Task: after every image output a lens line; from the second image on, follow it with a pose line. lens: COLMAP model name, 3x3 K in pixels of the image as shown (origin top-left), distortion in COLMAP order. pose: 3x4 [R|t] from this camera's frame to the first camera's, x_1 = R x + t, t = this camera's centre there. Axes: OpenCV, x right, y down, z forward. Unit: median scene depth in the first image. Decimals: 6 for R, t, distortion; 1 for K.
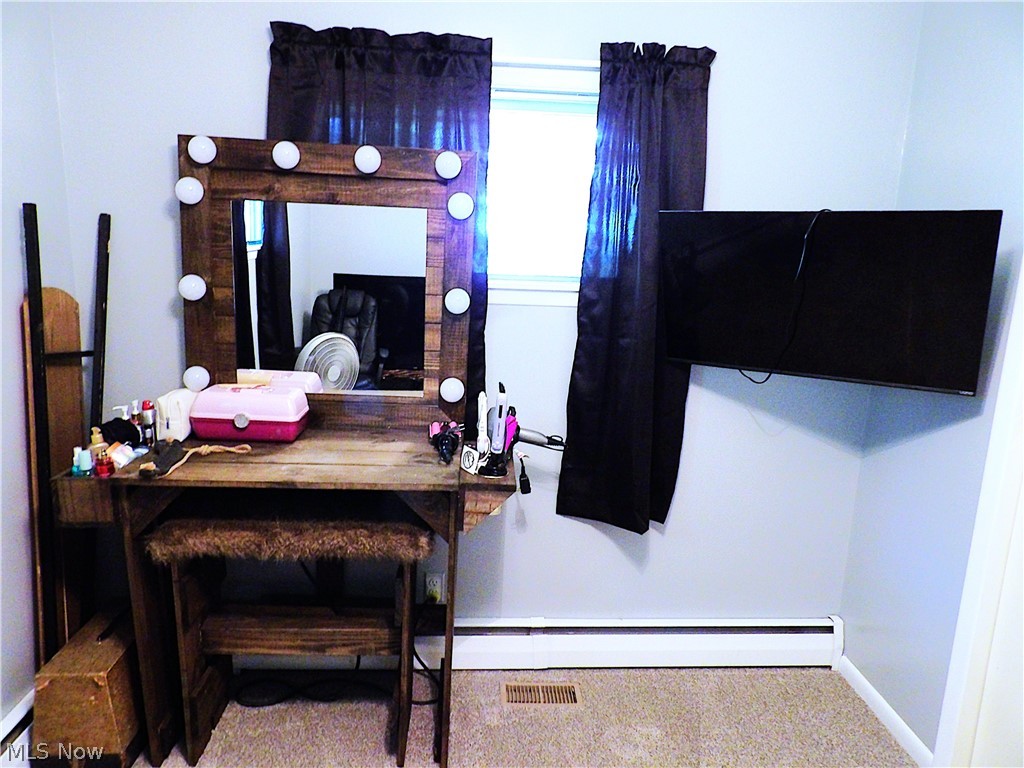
lens RADIAL K [[734.4, 0, 509.2], [0, 734.4, 392.4], [0, 0, 1]] dist [-0.021998, 0.031960]
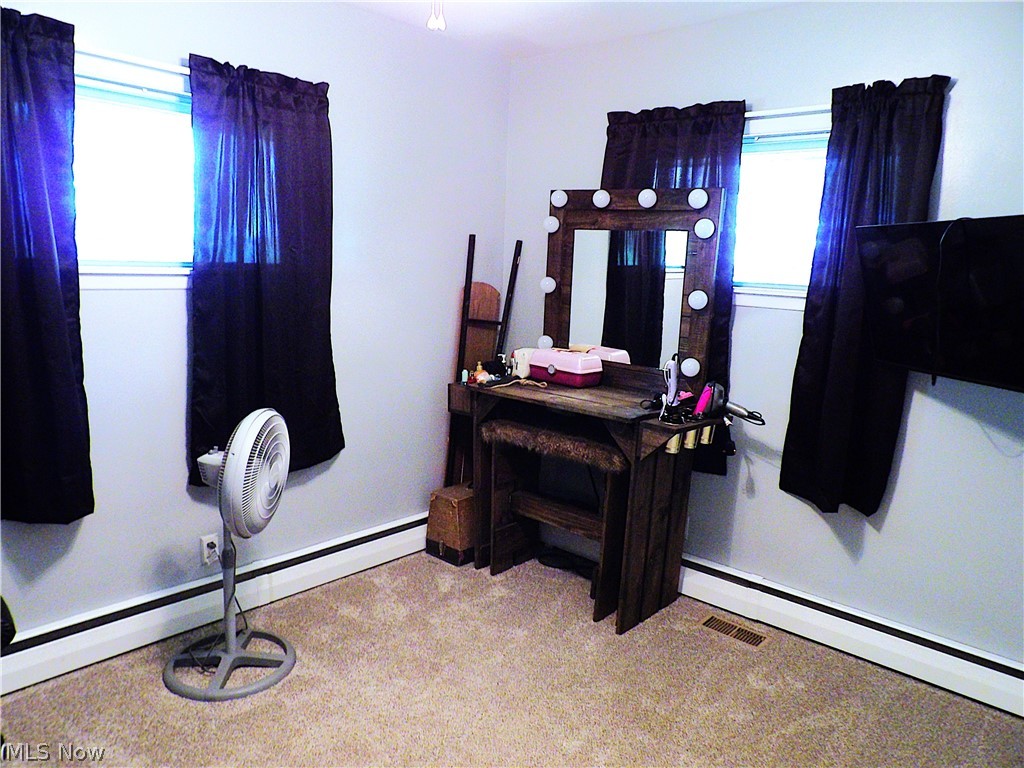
lens RADIAL K [[734.4, 0, 509.2], [0, 734.4, 392.4], [0, 0, 1]] dist [-0.021998, 0.031960]
pose [[0.700896, 0.122099, -0.702735, 0.654730], [-0.159179, 0.987167, 0.012756, 0.079441], [0.695275, 0.102920, 0.711337, -0.164094]]
